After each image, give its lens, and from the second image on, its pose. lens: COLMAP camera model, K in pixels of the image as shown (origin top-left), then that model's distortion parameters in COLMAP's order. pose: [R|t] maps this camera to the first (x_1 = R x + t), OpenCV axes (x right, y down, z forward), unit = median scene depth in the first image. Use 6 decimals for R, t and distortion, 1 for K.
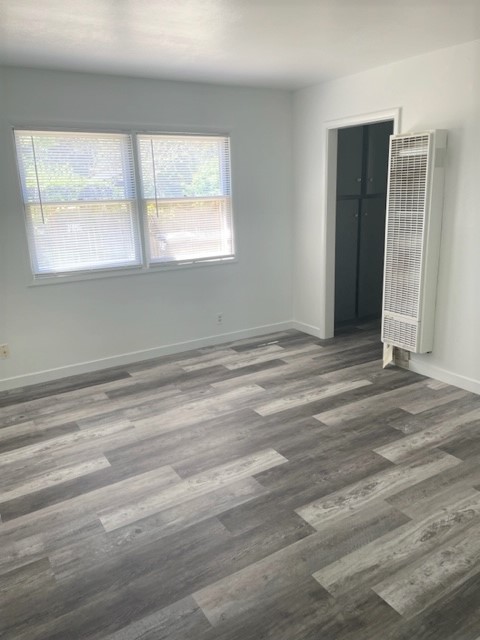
lens RADIAL K [[494.0, 0, 239.7], [0, 494.0, 319.9], [0, 0, 1]] dist [0.006815, -0.023570]
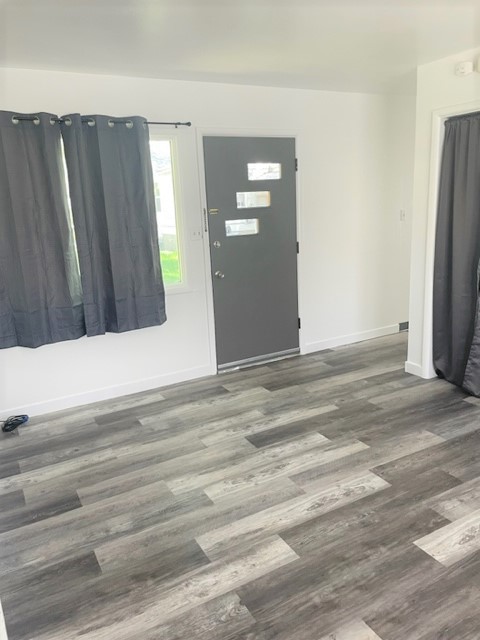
lens RADIAL K [[494.0, 0, 239.7], [0, 494.0, 319.9], [0, 0, 1]] dist [0.006815, -0.023570]
pose [[-0.994154, 0.080684, 0.071751, 0.317551], [0.105143, 0.874572, 0.473359, -0.455411], [-0.024559, 0.478136, -0.877942, 1.696433]]
